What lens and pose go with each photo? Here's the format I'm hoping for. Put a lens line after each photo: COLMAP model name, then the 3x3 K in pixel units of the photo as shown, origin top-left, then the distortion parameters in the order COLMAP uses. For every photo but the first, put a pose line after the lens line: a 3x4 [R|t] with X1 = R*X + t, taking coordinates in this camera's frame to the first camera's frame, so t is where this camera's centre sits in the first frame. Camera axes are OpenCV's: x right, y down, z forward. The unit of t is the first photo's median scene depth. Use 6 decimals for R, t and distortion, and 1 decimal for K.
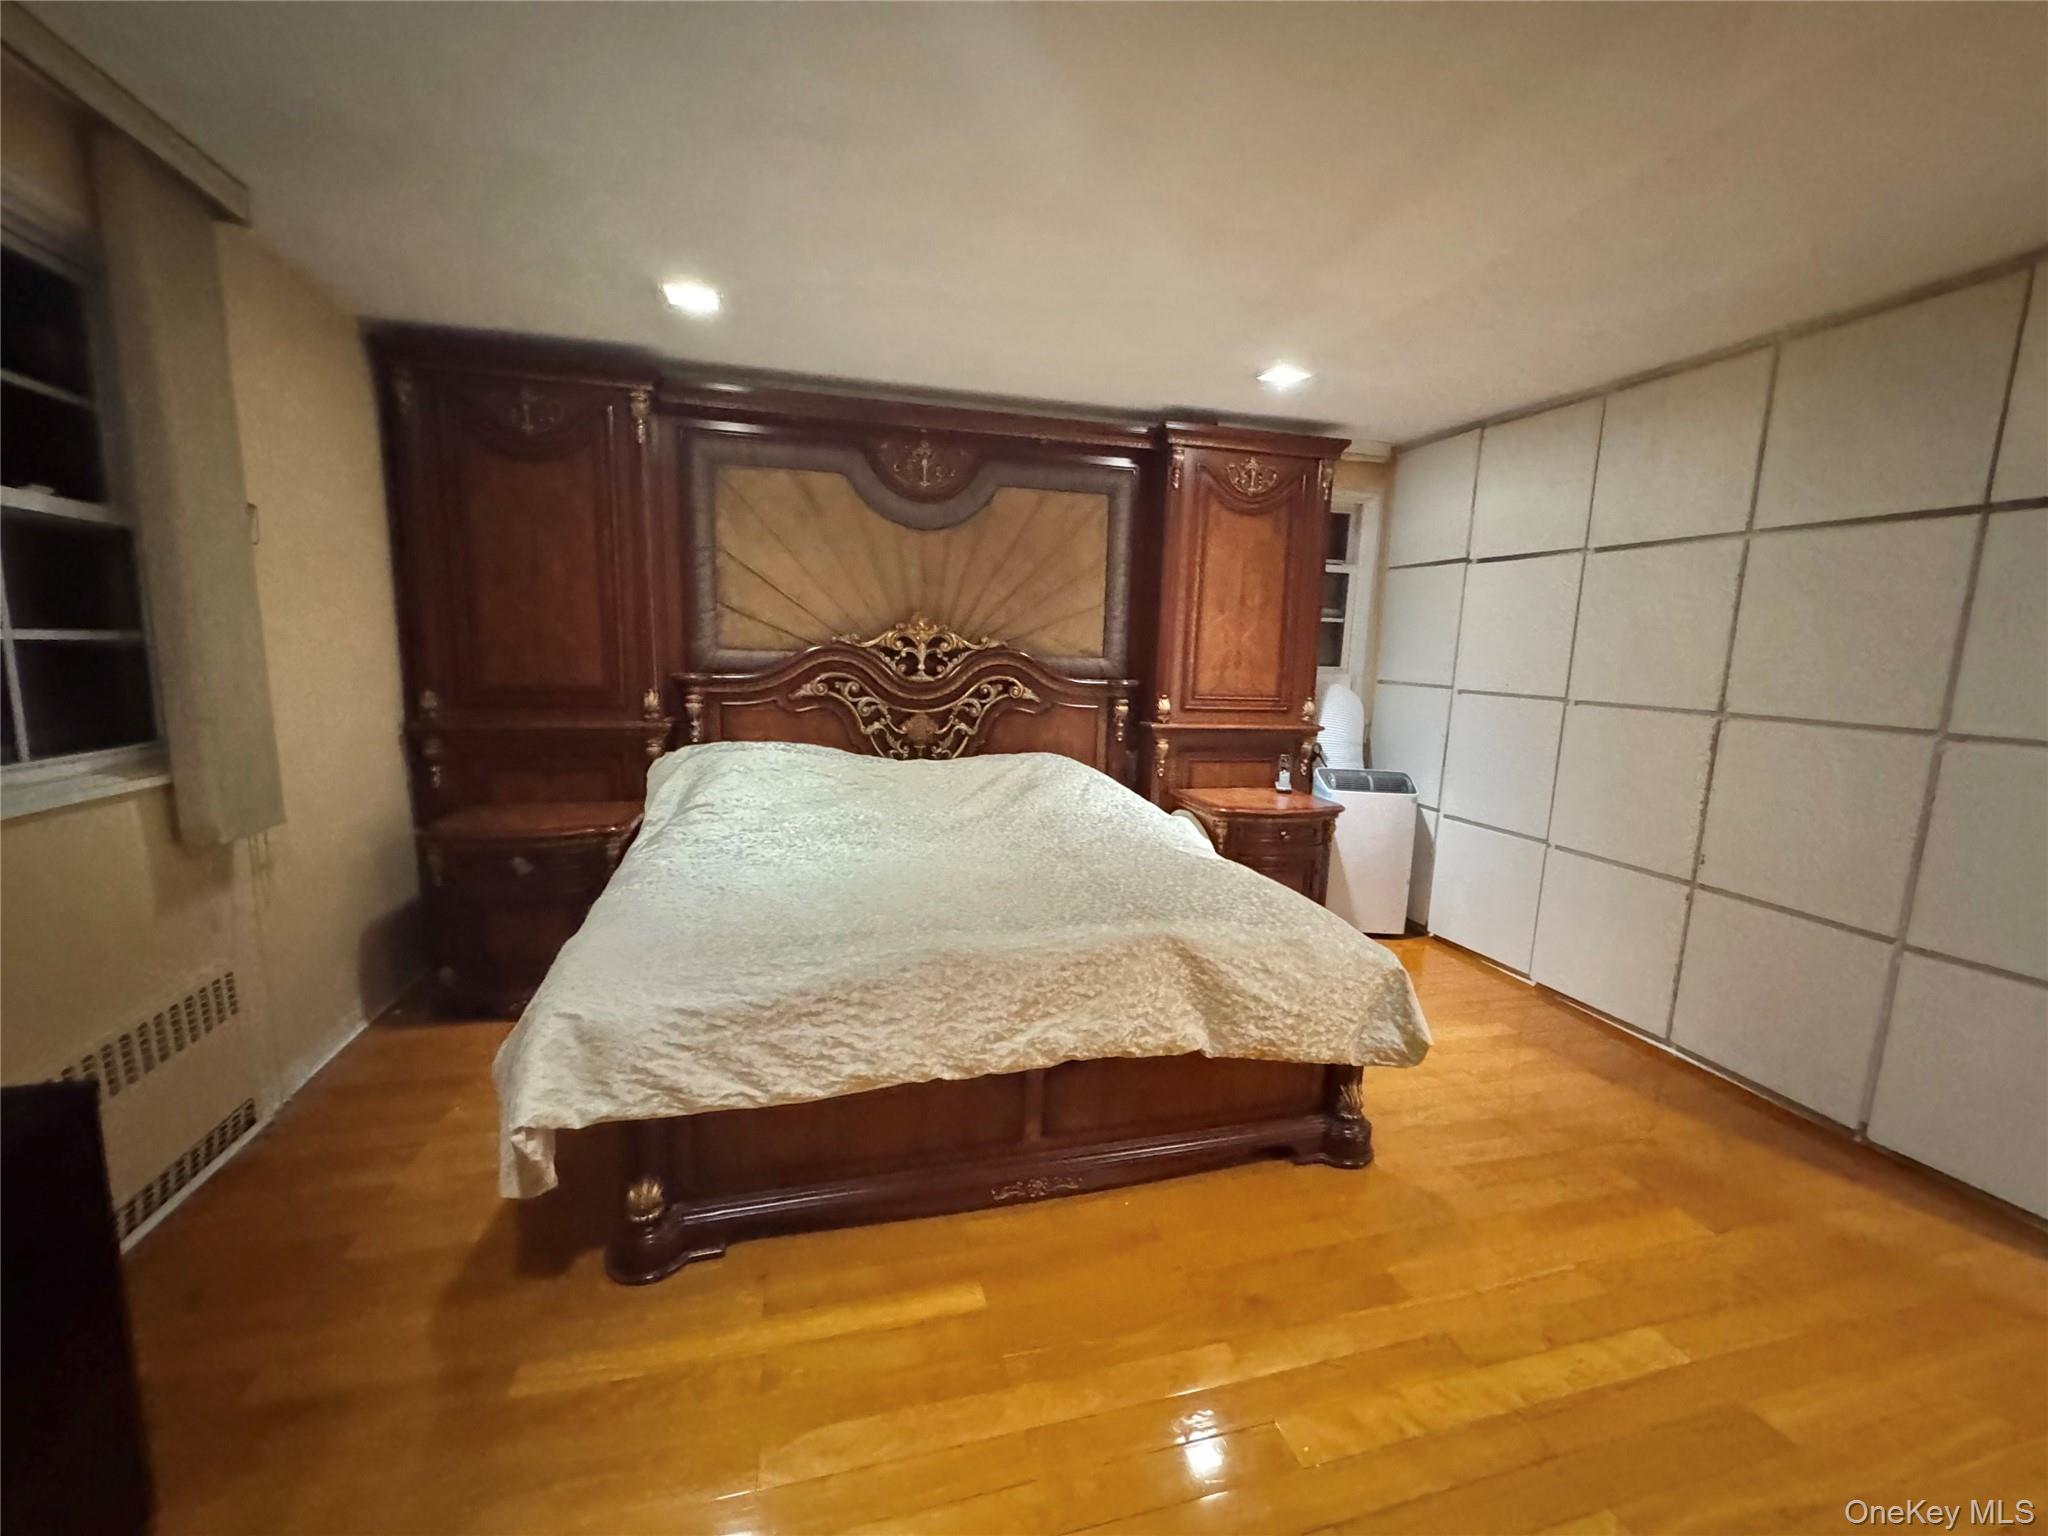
lens RADIAL K [[820.2, 0, 1024.0], [0, 820.2, 768.0], [0, 0, 1]] dist [-0.001570, -0.000198]
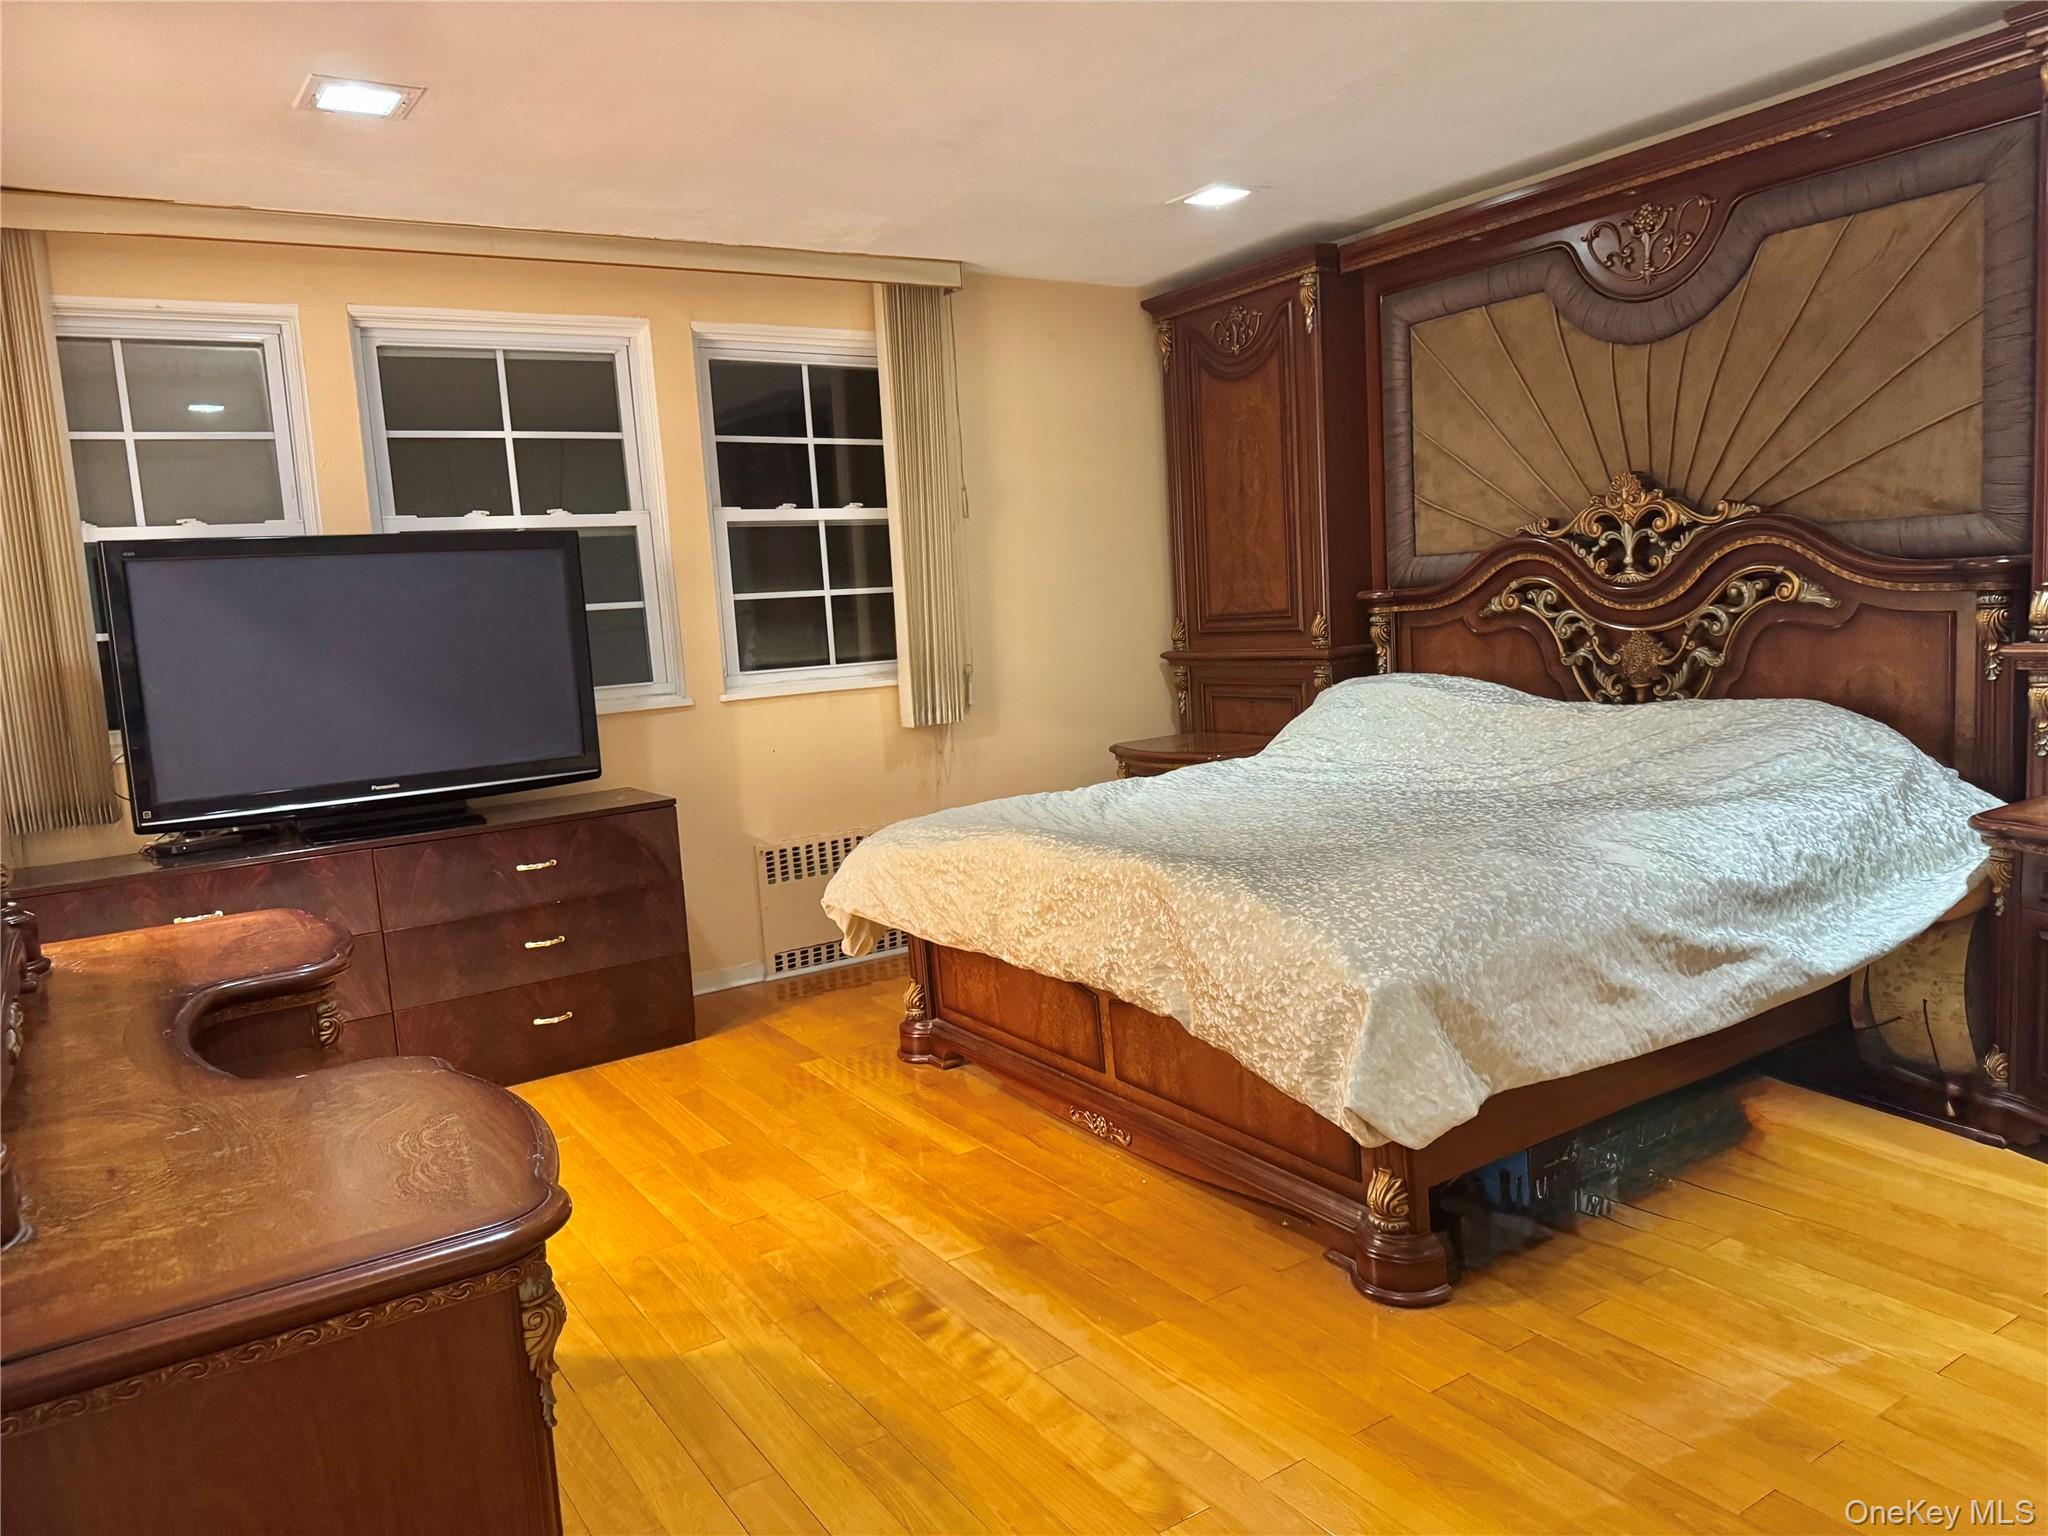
lens RADIAL K [[1465.0, 0, 1024.0], [0, 1465.0, 768.0], [0, 0, 1]] dist [0.161372, -0.298172]
pose [[0.294002, 0.065110, -0.953585, 0.866737], [-0.067484, 0.996601, 0.047241, 0.015502], [0.953420, 0.050463, 0.297396, 0.213429]]
